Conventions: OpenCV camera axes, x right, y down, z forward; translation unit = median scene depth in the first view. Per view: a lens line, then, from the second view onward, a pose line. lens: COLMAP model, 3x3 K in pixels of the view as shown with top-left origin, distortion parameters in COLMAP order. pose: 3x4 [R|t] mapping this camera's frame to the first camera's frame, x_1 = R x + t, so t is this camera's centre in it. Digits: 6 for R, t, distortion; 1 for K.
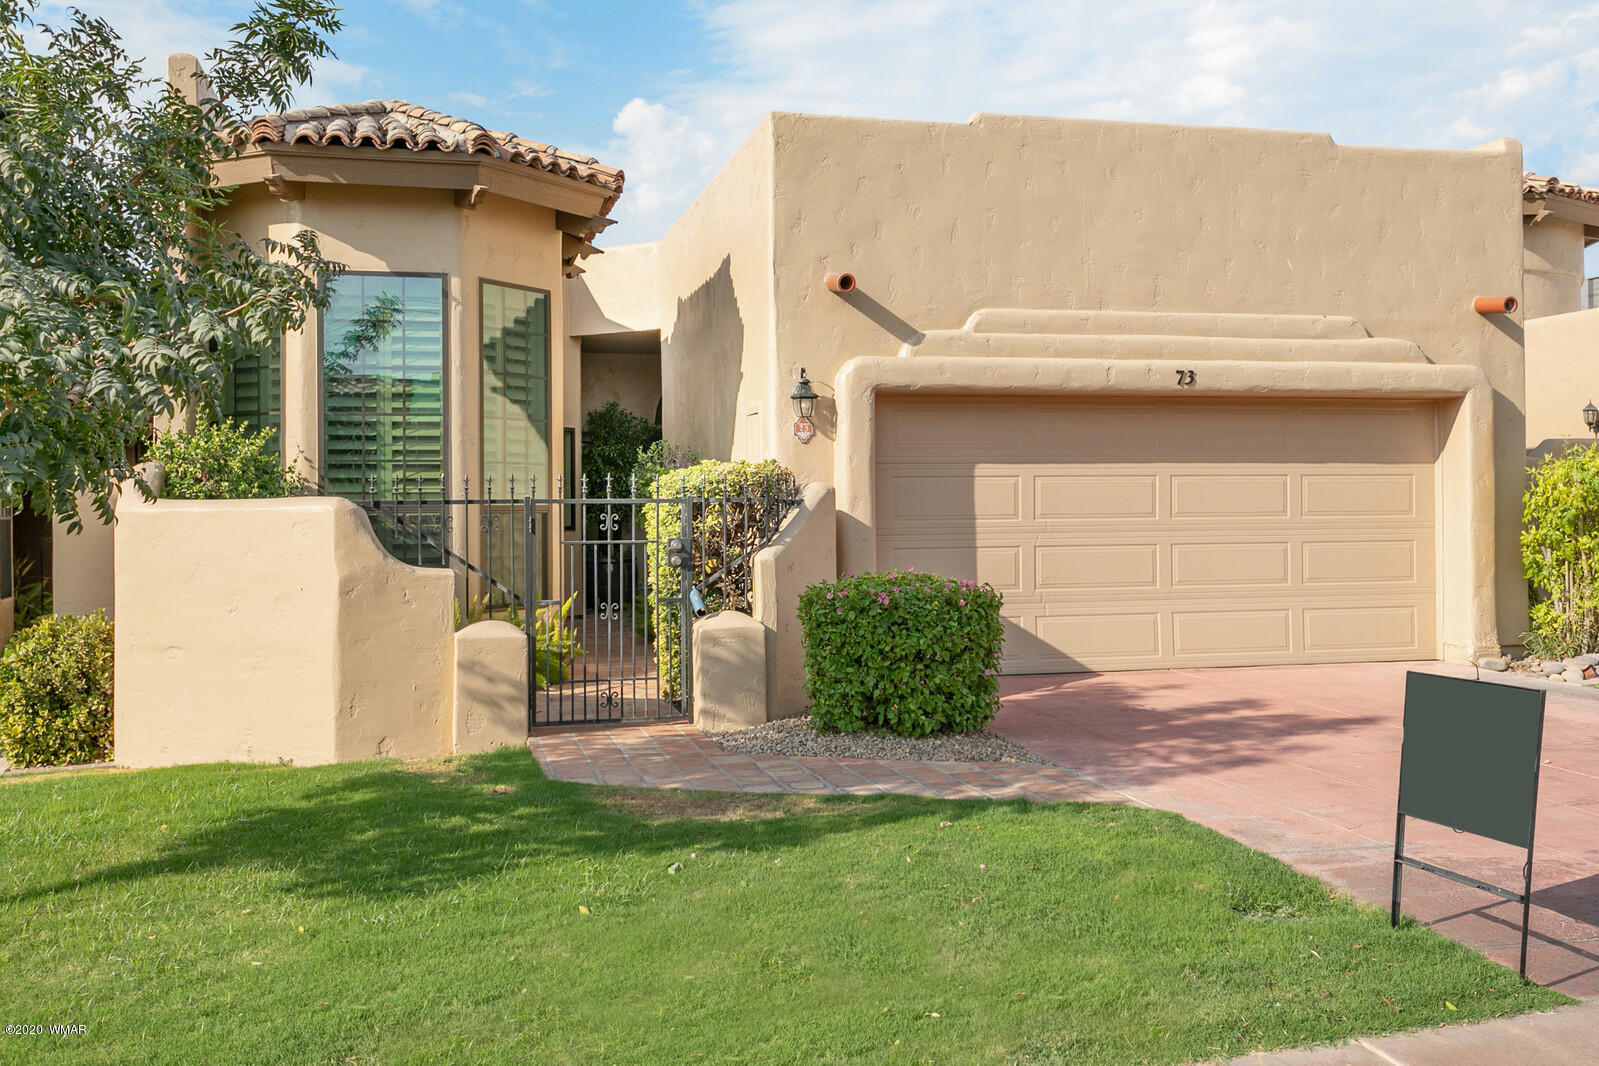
lens RADIAL K [[1626.3, 0, 802.1], [0, 1626.3, 422.8], [0, 0, 1]] dist [0.074321, 0.000000]
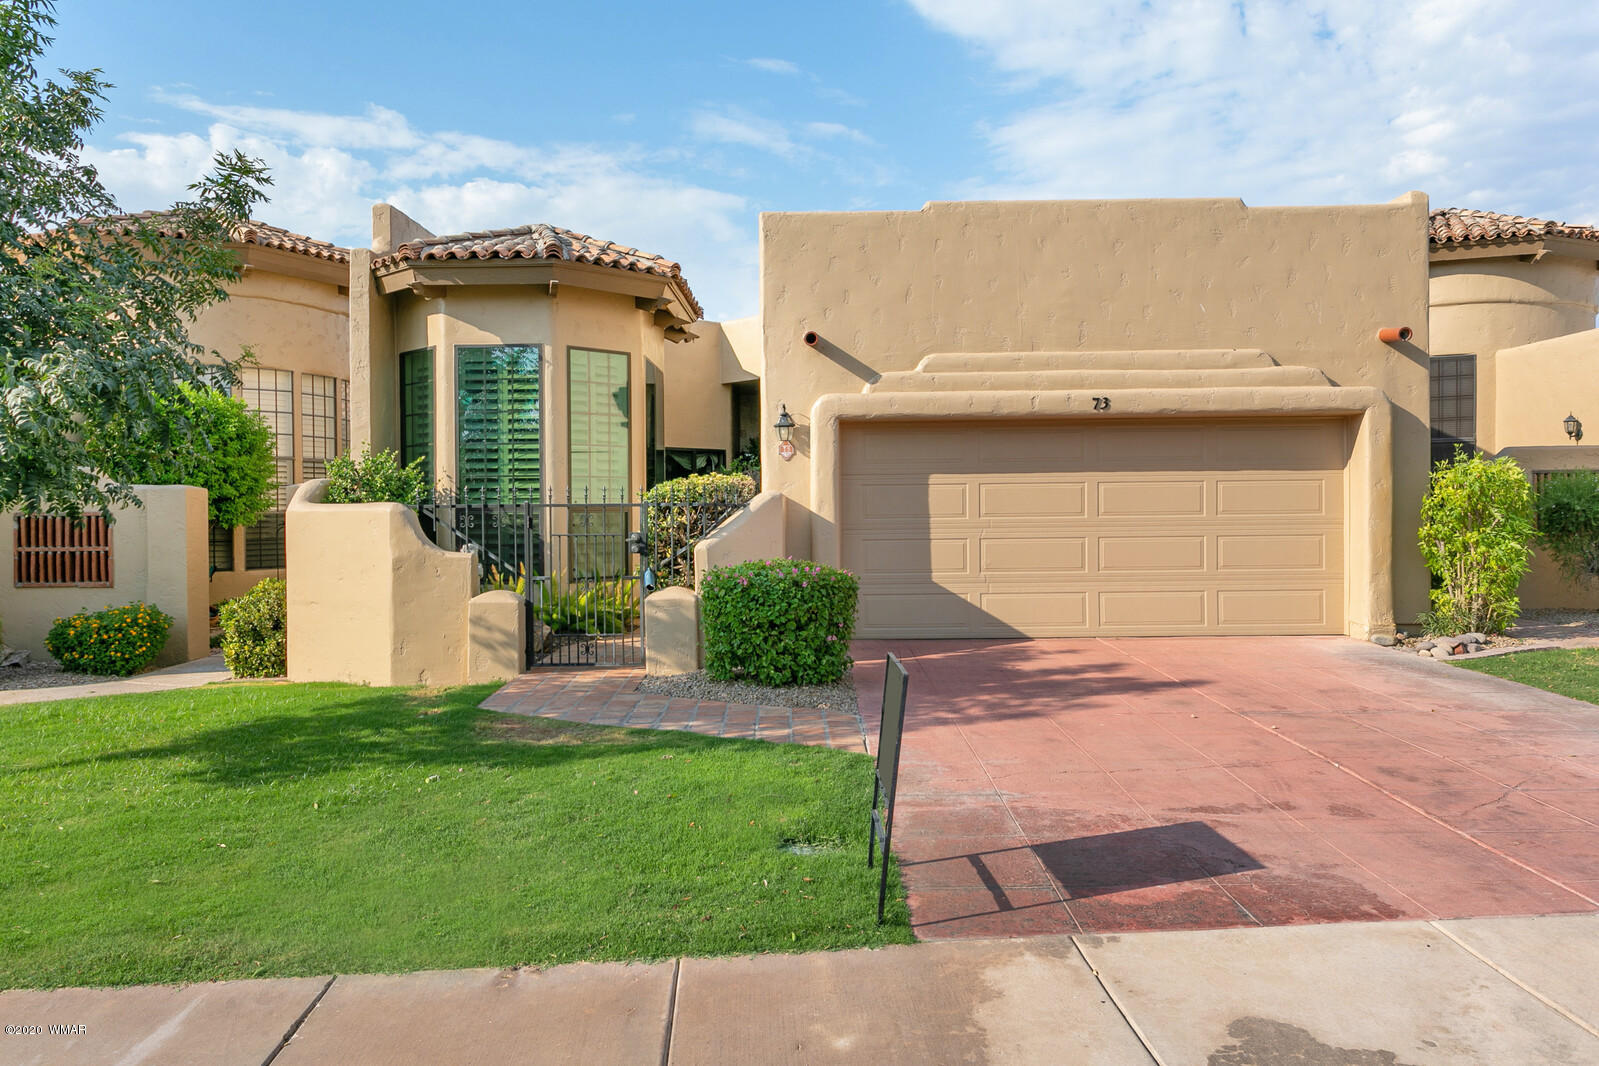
lens RADIAL K [[1189.5, 0, 787.2], [0, 1189.5, 451.7], [0, 0, 1]] dist [0.008296, -0.013719]
pose [[0.959026, -0.013725, -0.282985, 0.263198], [0.016390, 0.999841, 0.007052, -0.001323], [0.282843, -0.011401, 0.959098, 0.066046]]
